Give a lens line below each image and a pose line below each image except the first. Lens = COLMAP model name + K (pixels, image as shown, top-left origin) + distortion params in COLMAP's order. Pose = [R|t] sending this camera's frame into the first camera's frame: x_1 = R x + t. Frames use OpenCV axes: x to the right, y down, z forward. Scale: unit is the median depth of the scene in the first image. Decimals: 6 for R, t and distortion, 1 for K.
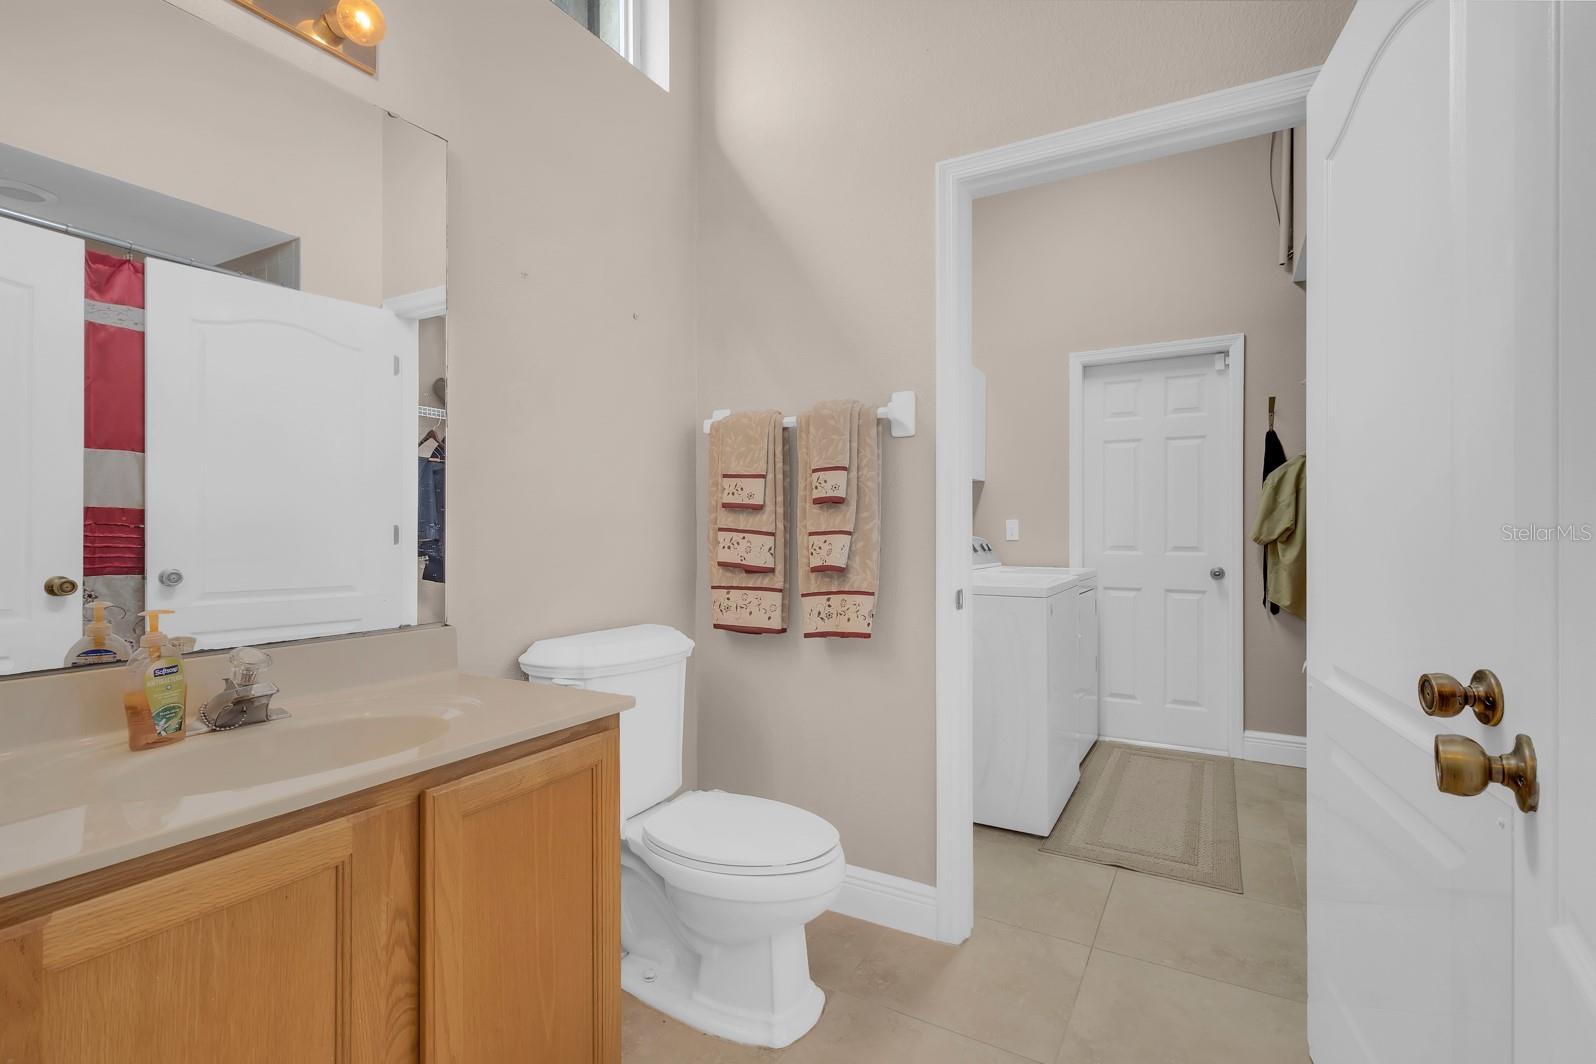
lens RADIAL K [[759.9, 0, 796.5], [0, 759.9, 529.0], [0, 0, 1]] dist [0.004191, 0.002301]
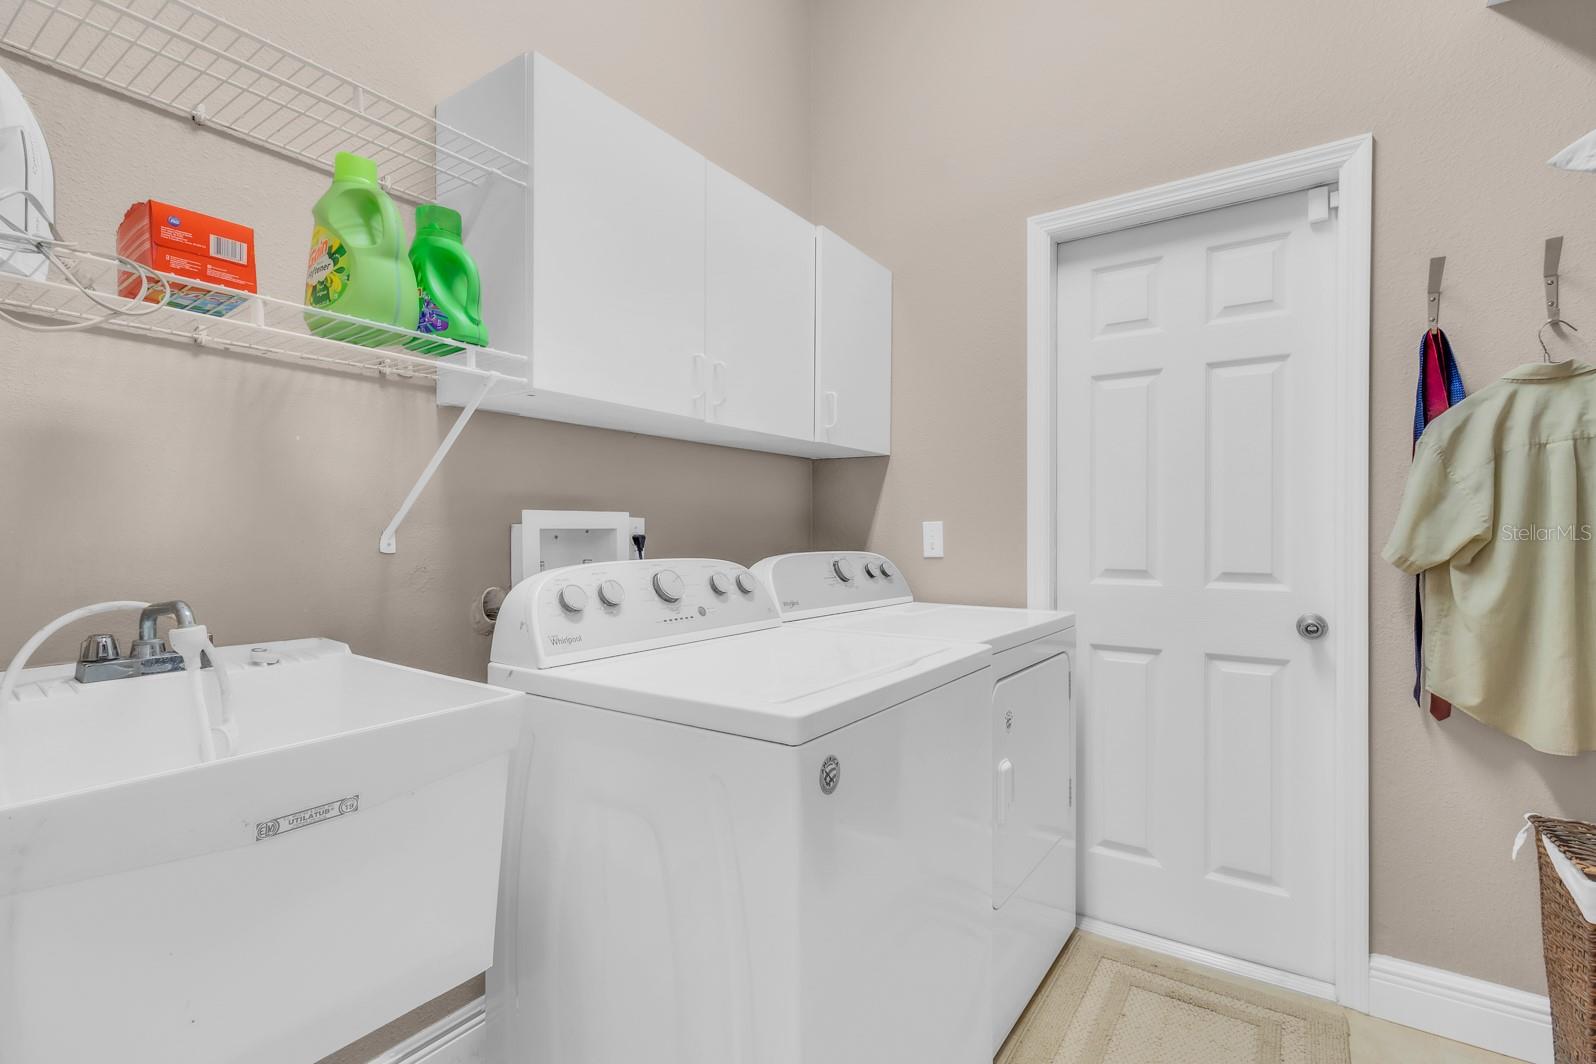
lens RADIAL K [[759.9, 0, 796.6], [0, 759.9, 537.1], [0, 0, 1]] dist [0.004191, 0.002301]
pose [[0.996202, -0.001503, -0.087059, 0.263056], [0.001993, 0.999983, 0.005550, -0.004631], [0.087050, -0.005702, 0.996188, 0.479175]]
